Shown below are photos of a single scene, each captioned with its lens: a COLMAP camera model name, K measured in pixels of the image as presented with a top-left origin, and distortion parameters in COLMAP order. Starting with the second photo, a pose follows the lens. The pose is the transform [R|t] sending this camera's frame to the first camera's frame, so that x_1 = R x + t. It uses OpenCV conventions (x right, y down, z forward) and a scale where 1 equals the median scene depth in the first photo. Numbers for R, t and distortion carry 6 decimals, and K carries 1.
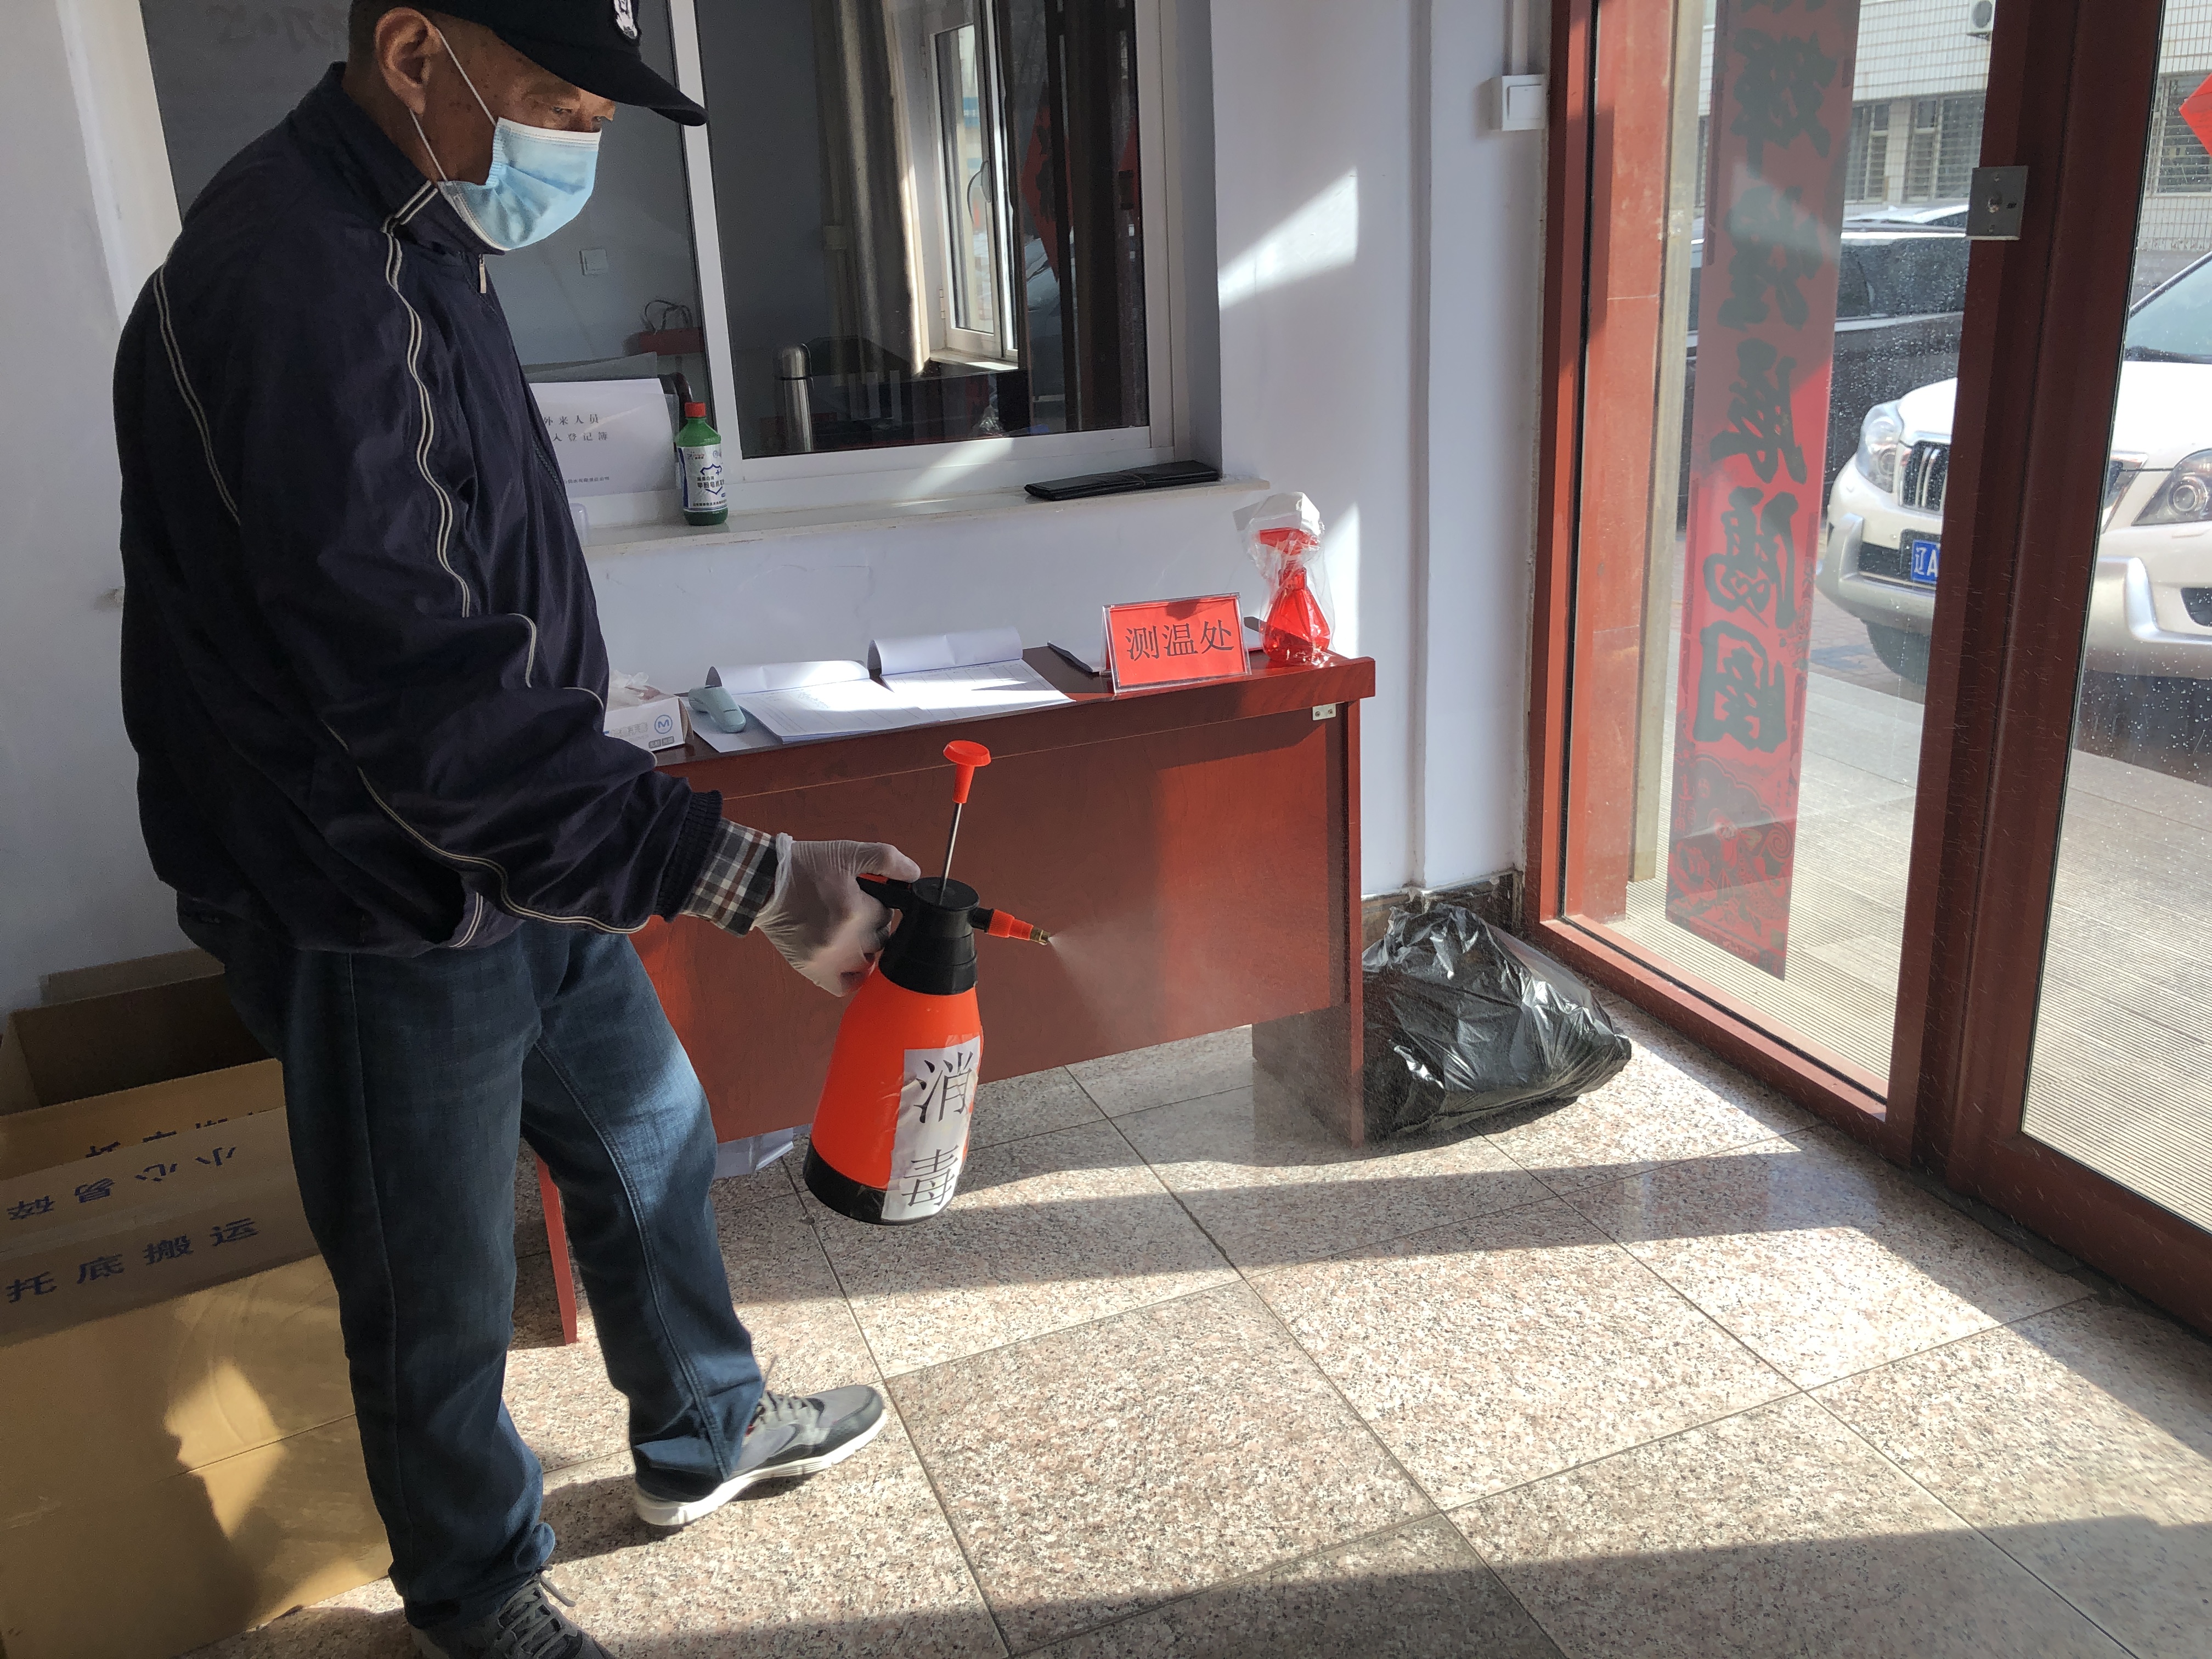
lens RADIAL K [[1810.4, 0, 1106.0], [0, 1810.4, 829.5], [0, 0, 1]] dist [0.085274, -0.175054]
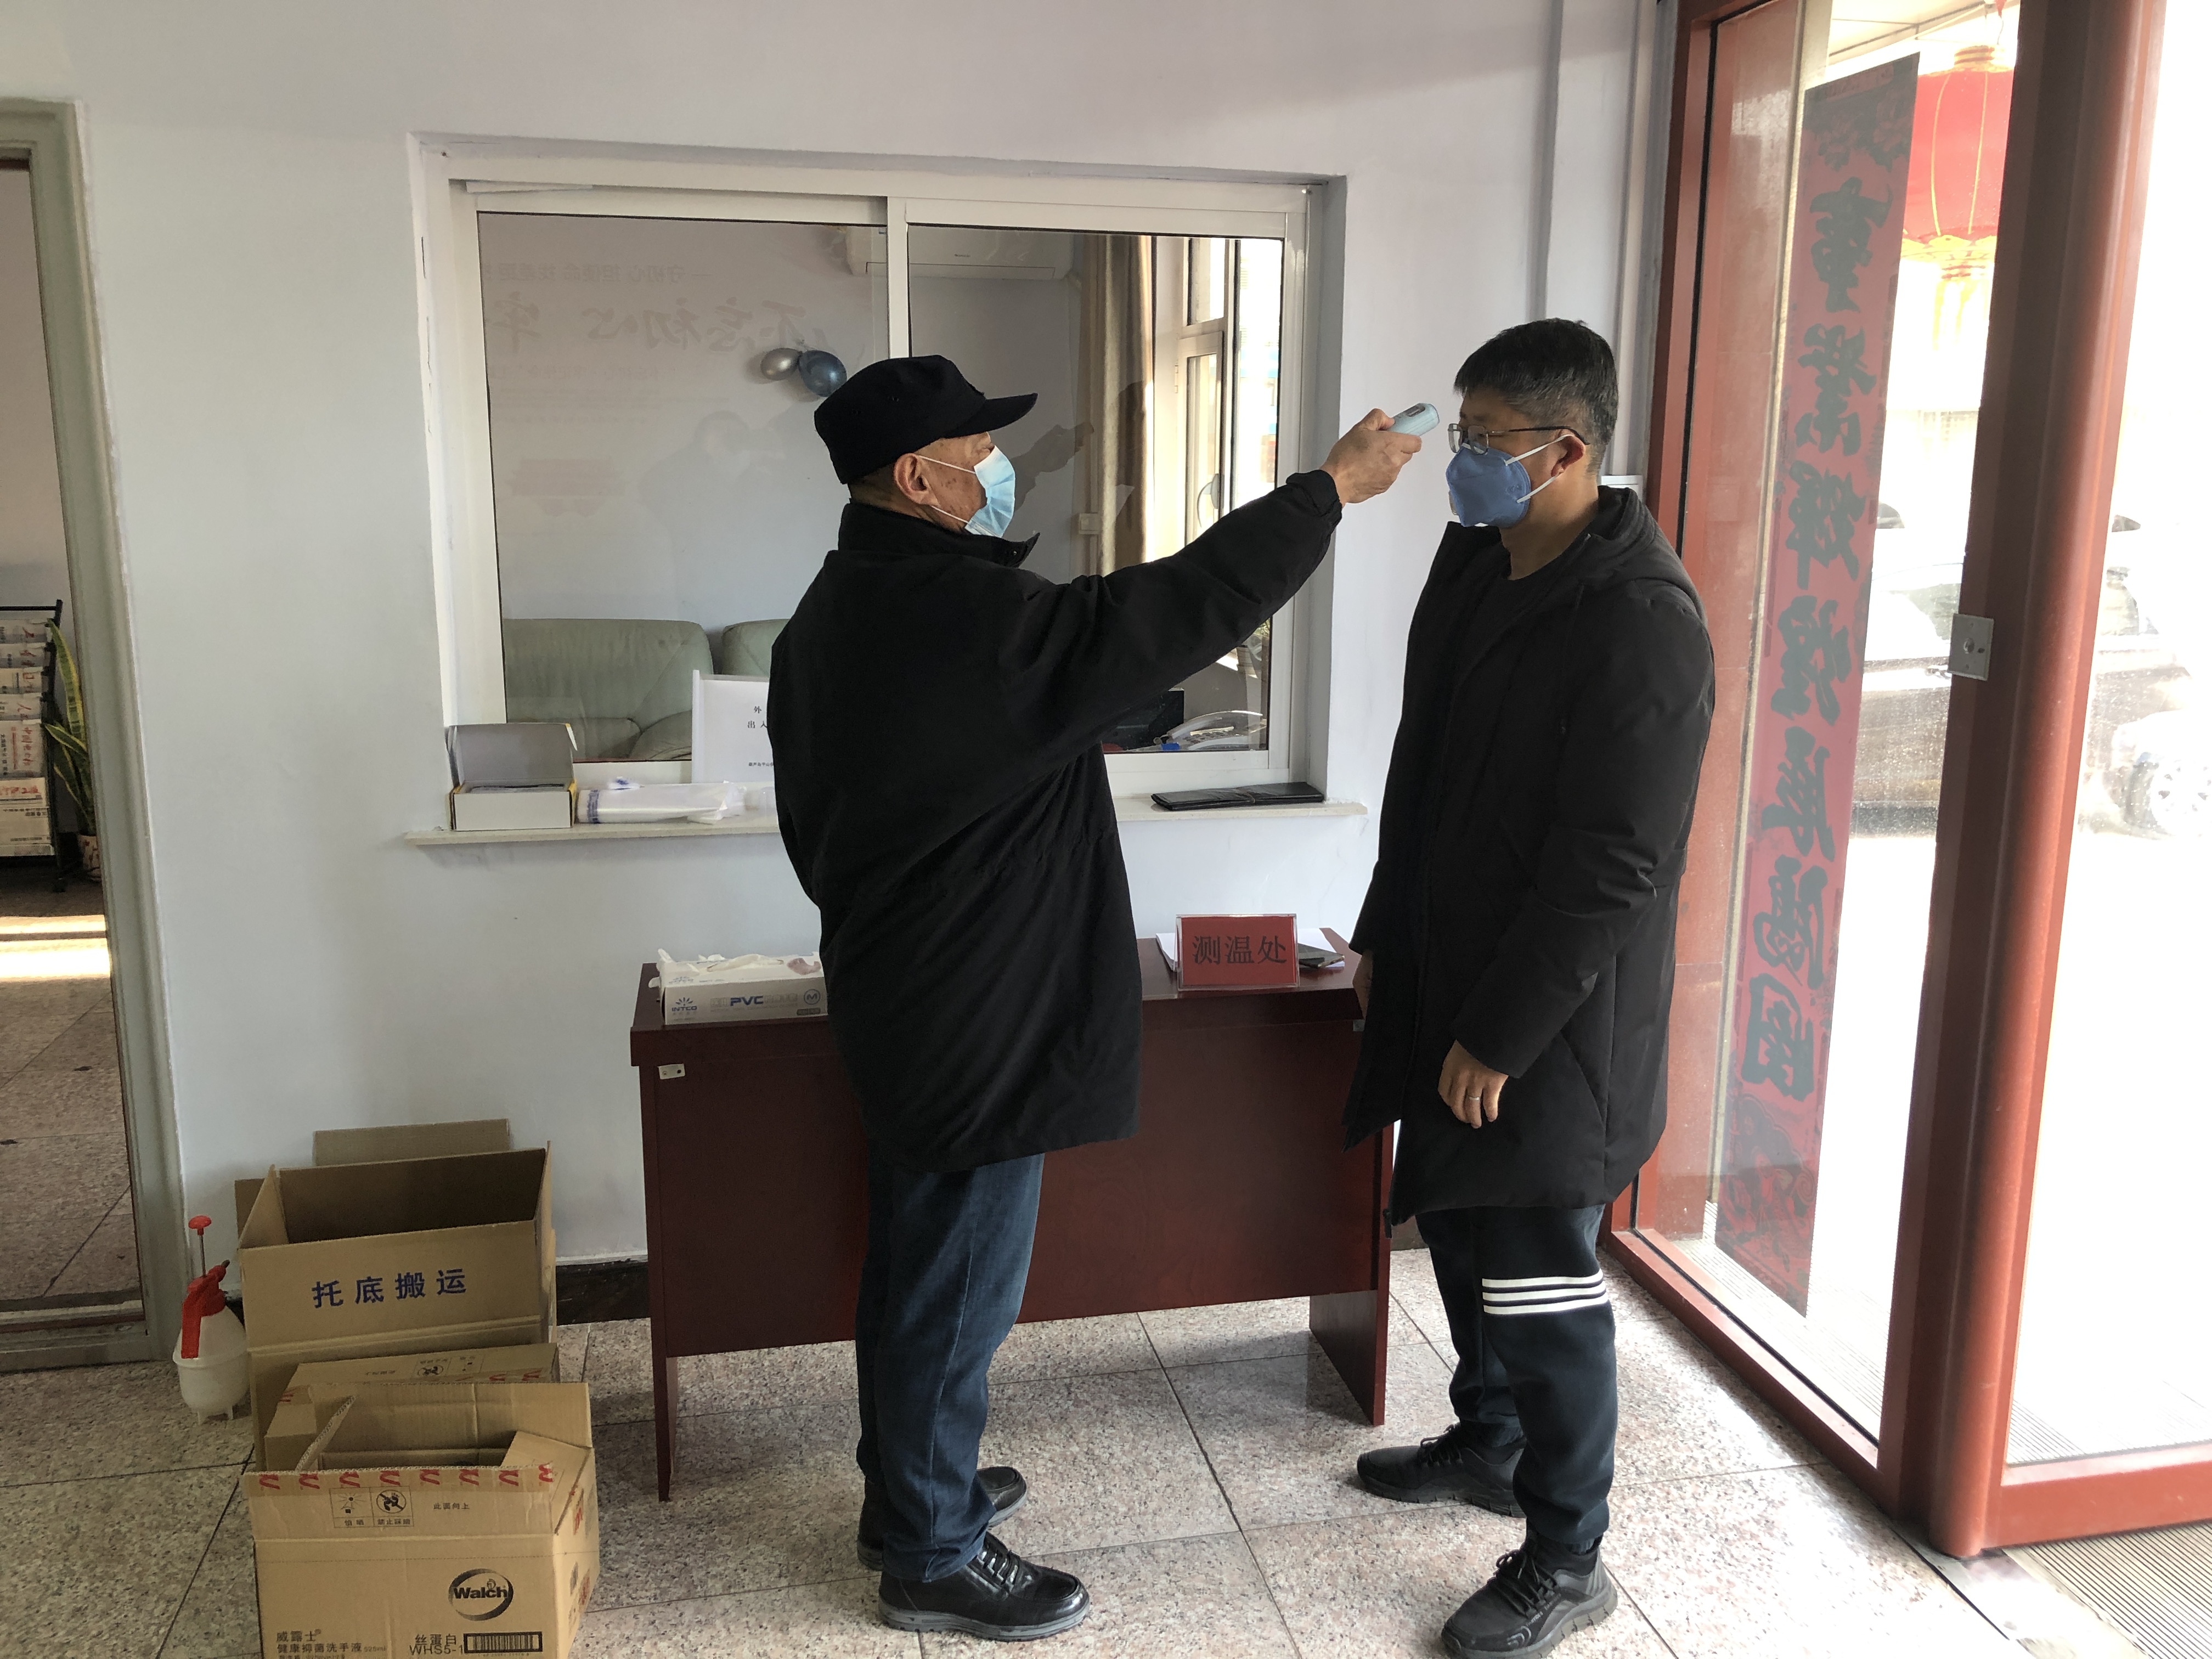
lens RADIAL K [[1847.9, 0, 1106.0], [0, 1847.9, 829.5], [0, 0, 1]] dist [-0.041801, 0.168168]
pose [[0.982448, 0.083214, -0.166944, 0.131074], [-0.102095, 0.988906, -0.107893, -0.042071], [0.156114, 0.123043, 0.980045, -0.153454]]
